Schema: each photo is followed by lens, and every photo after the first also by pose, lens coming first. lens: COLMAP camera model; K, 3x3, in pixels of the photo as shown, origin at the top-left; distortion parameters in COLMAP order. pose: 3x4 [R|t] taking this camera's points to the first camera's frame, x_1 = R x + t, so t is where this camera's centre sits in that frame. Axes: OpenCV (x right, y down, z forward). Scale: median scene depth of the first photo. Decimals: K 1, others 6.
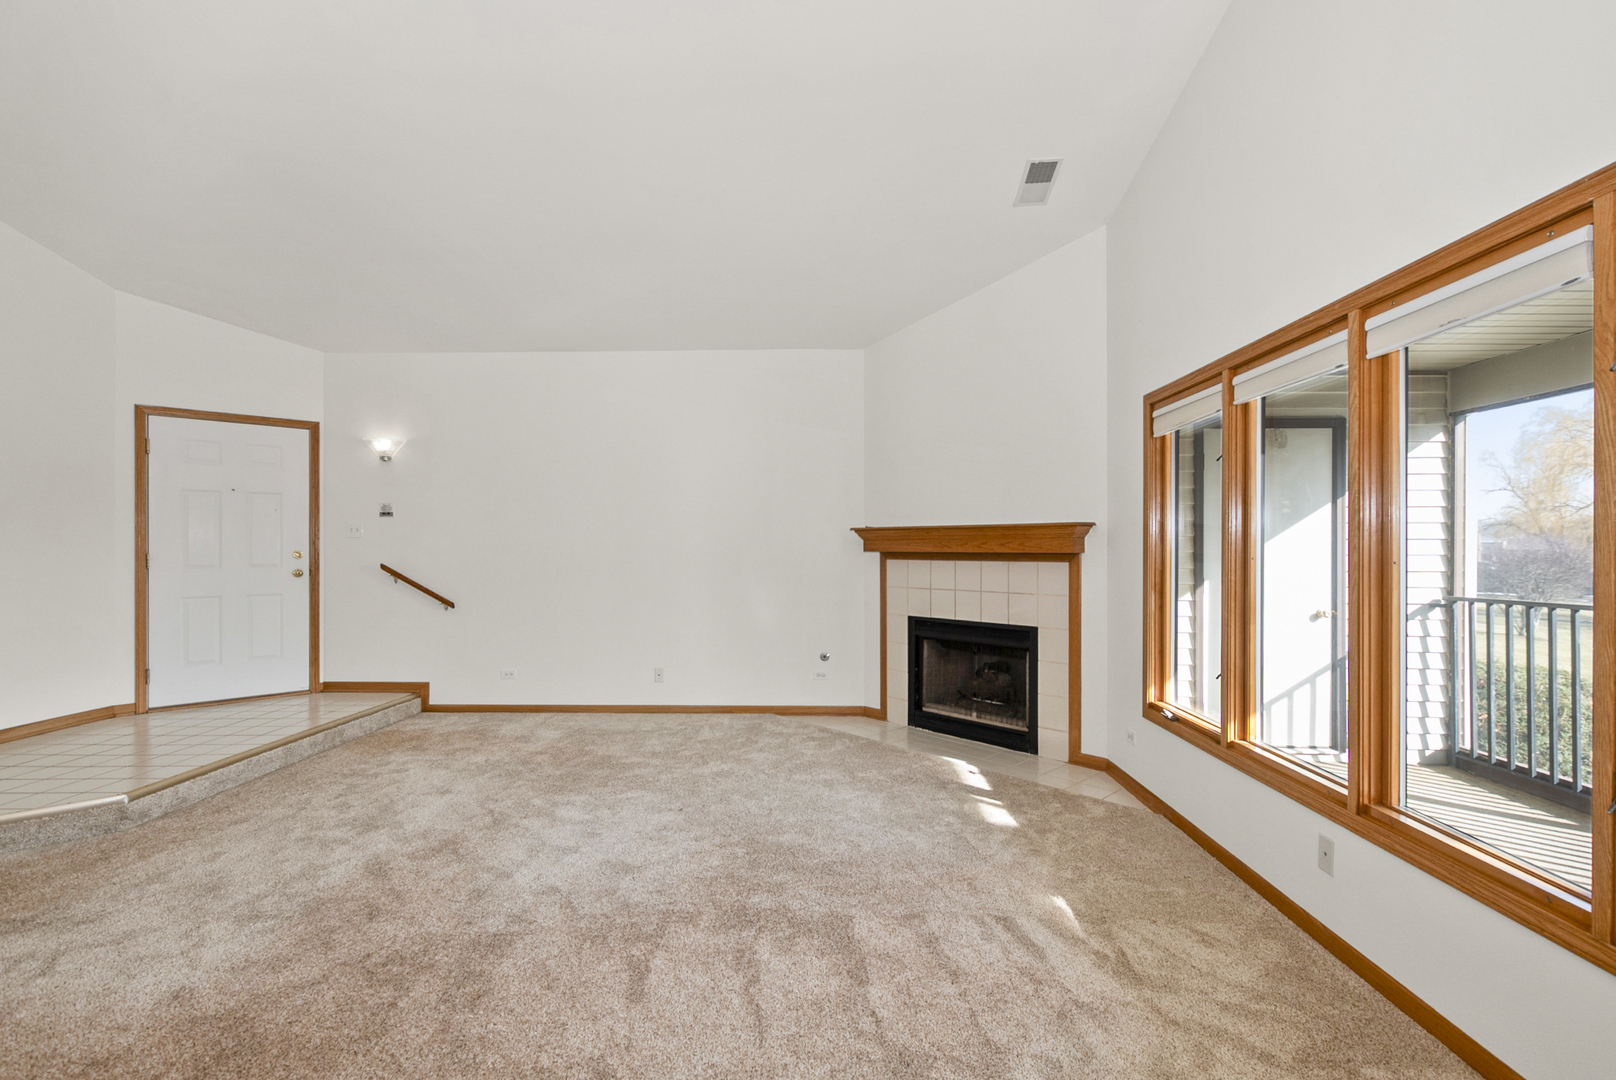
lens RADIAL K [[697.1, 0, 805.4], [0, 697.1, 542.8], [0, 0, 1]] dist [0.007296, -0.002940]
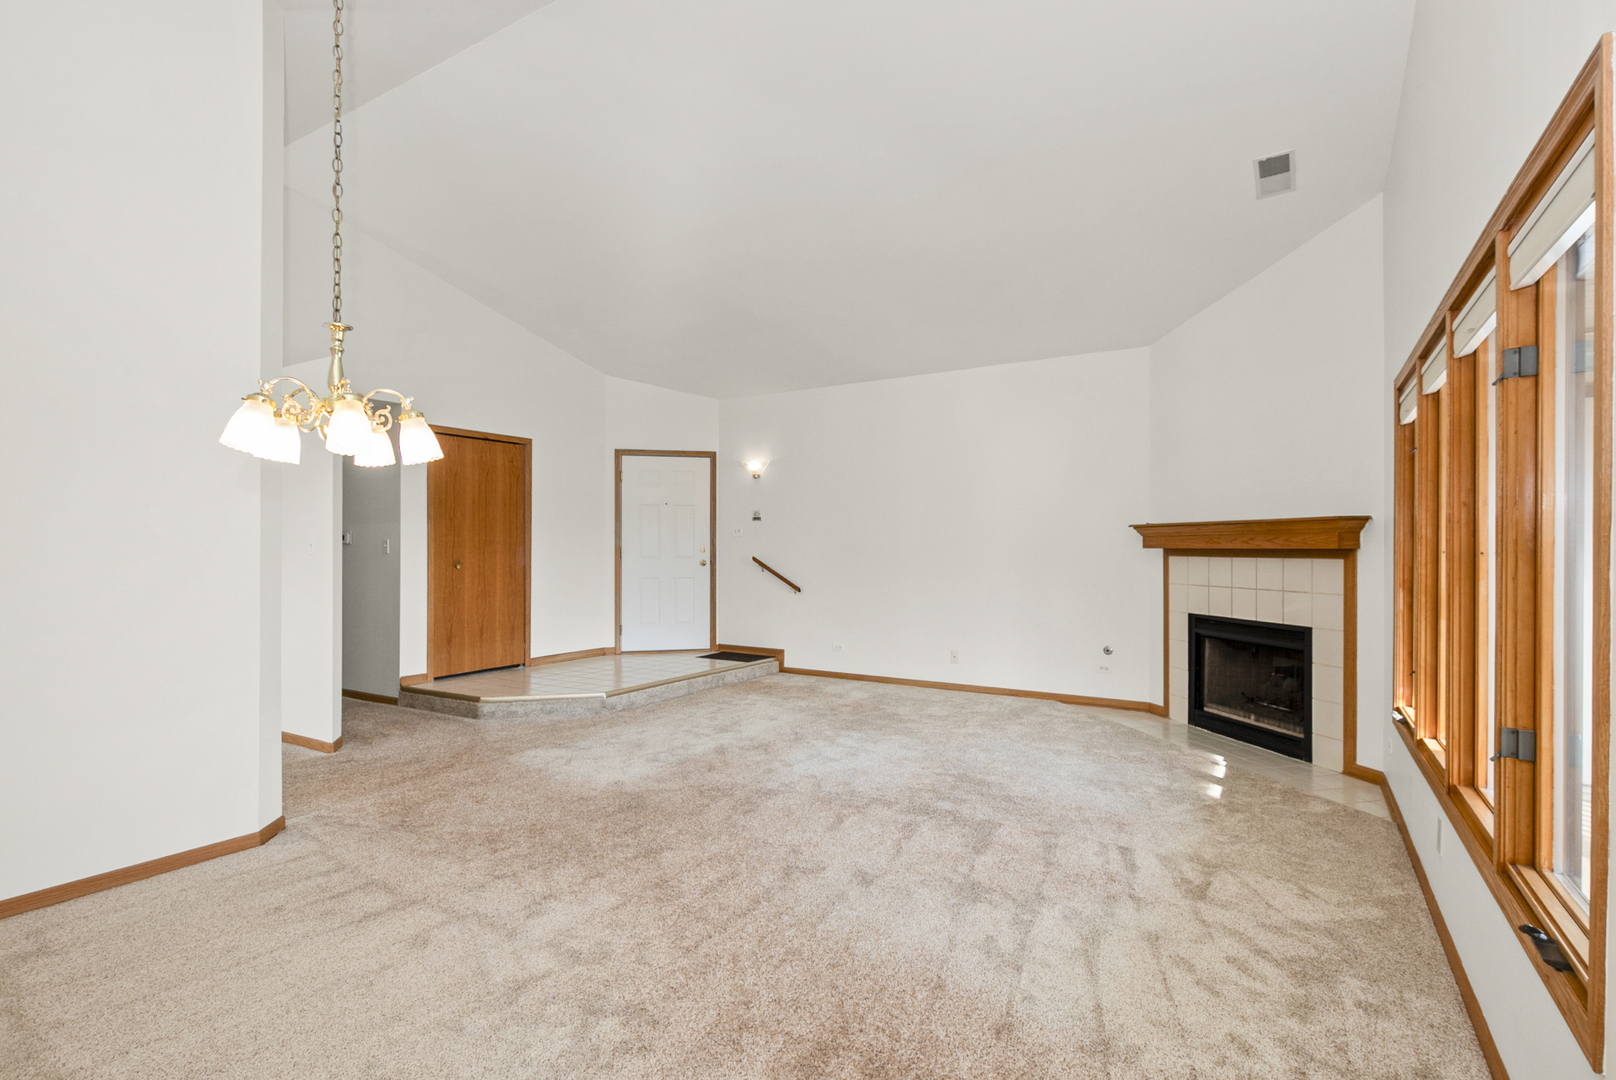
lens RADIAL K [[744.3, 0, 812.8], [0, 744.3, 541.7], [0, 0, 1]] dist [0.000550, -0.001005]
pose [[0.866732, -0.001100, -0.498773, 0.261371], [-0.000066, 0.999997, -0.002321, 0.007336], [0.498774, 0.002045, 0.866730, -0.218661]]
